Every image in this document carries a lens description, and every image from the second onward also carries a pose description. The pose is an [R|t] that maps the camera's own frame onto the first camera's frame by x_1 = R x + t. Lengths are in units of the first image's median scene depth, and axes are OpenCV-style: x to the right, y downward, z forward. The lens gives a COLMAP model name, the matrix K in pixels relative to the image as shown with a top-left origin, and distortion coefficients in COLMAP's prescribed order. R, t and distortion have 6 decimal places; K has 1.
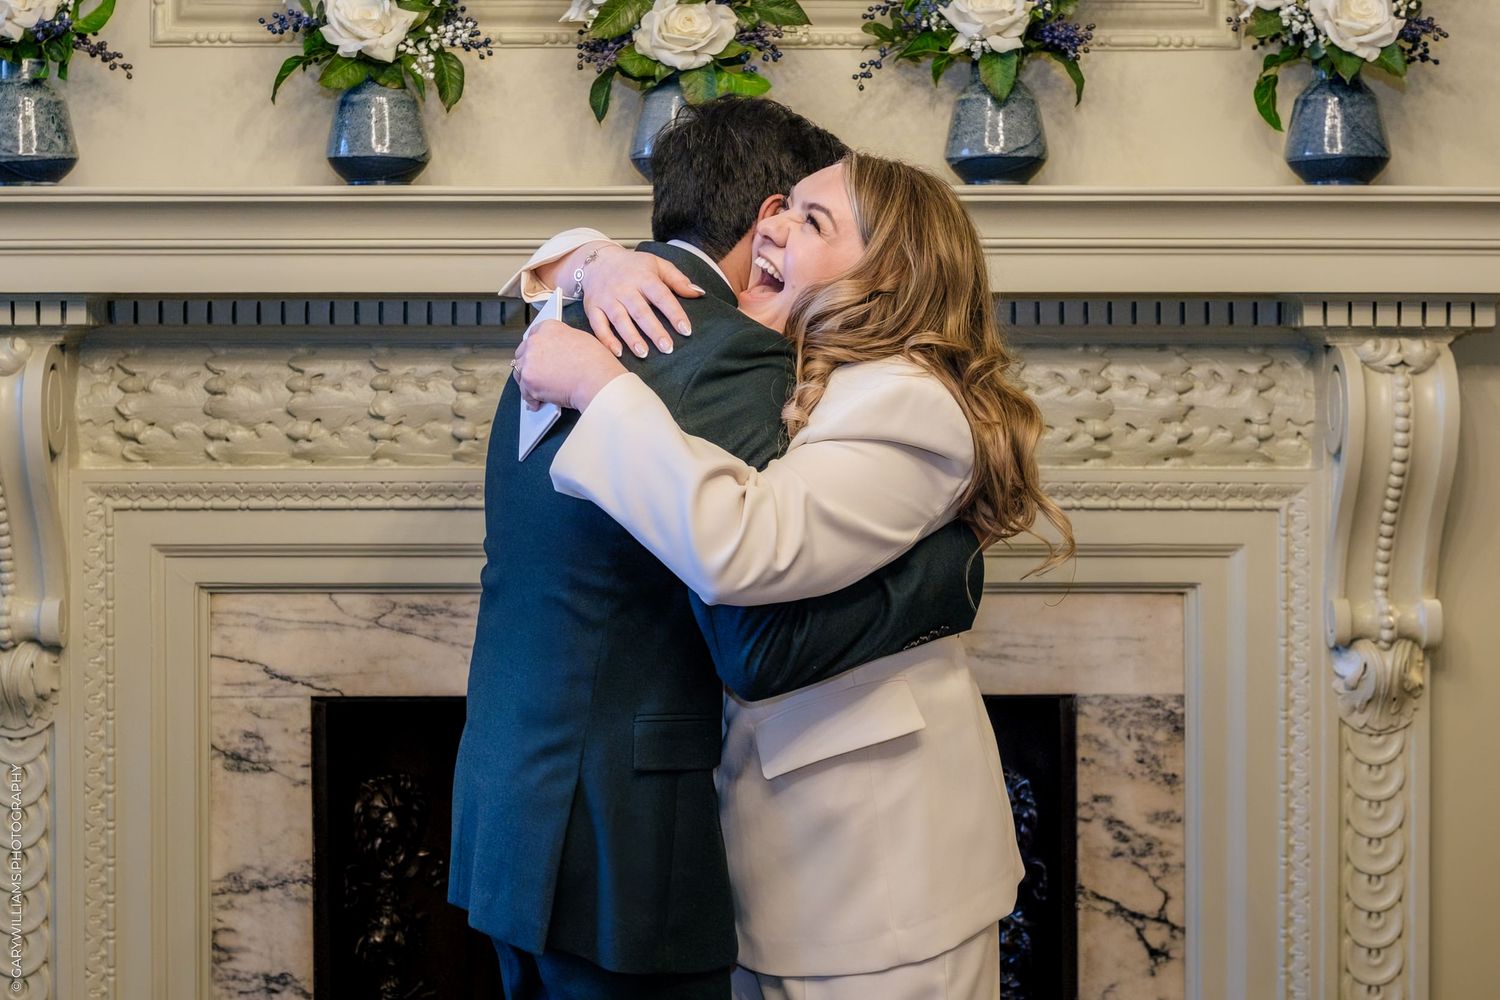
lens RADIAL K [[2319.2, 0, 686.7], [0, 2319.2, 235.0], [0, 0, 1]] dist [-0.017751, 0.000000]
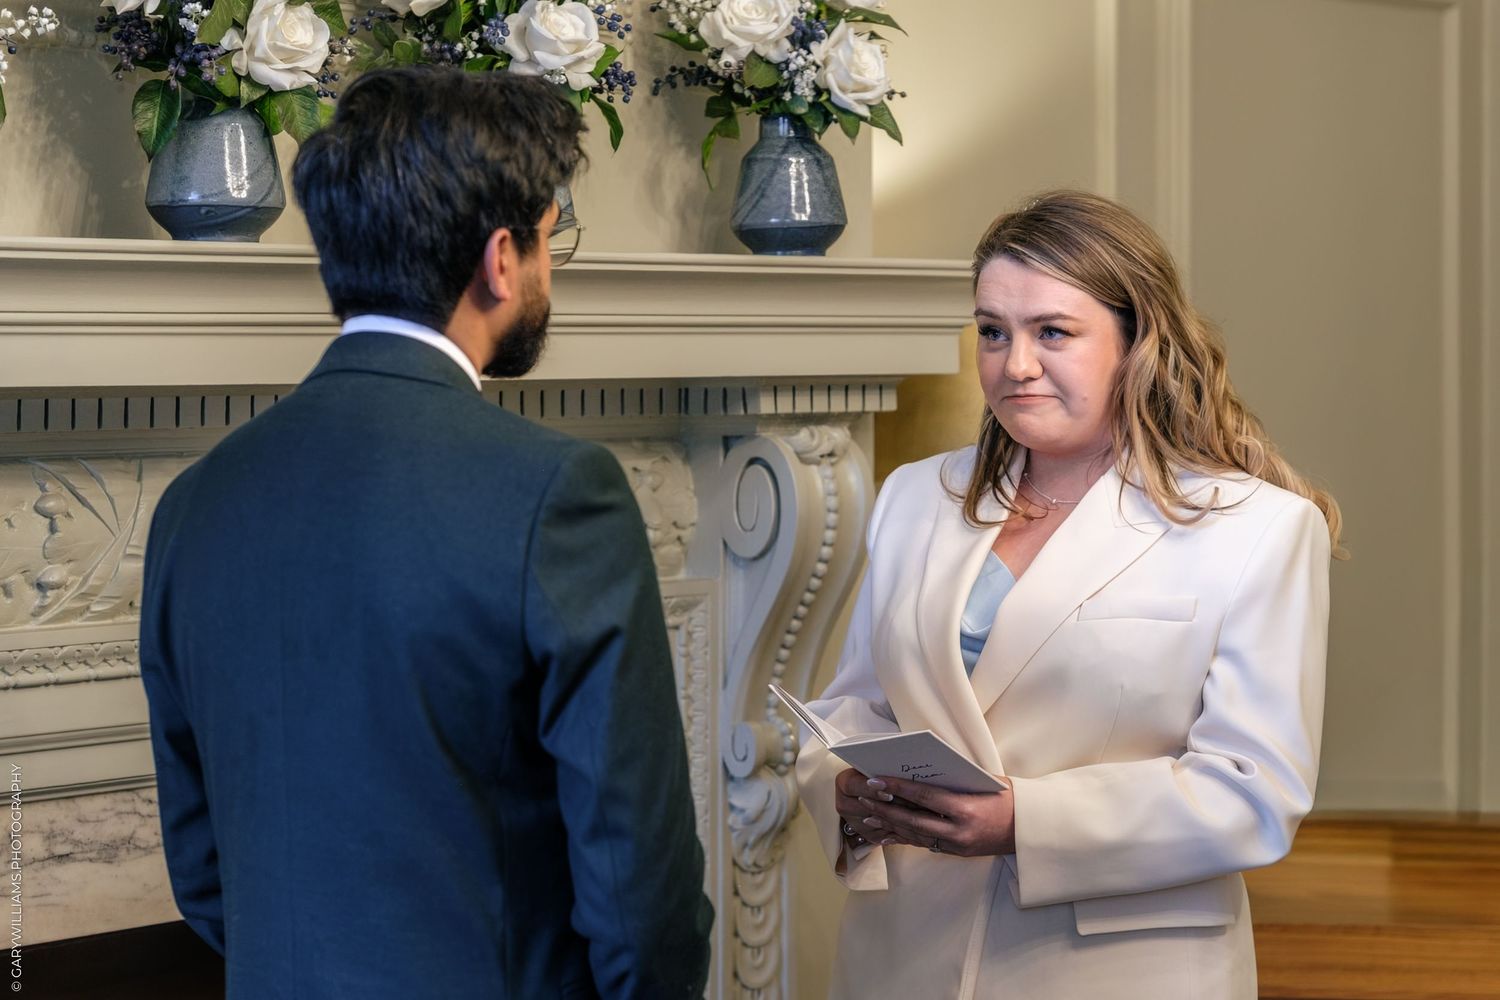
lens RADIAL K [[3380.4, 0, 694.8], [0, 3380.4, 389.5], [0, 0, 1]] dist [0.158208, 0.000000]
pose [[0.686161, -0.013112, 0.727332, -0.688124], [-0.004389, 0.999745, 0.022164, 0.001219], [-0.727437, -0.018401, 0.685928, 0.128393]]
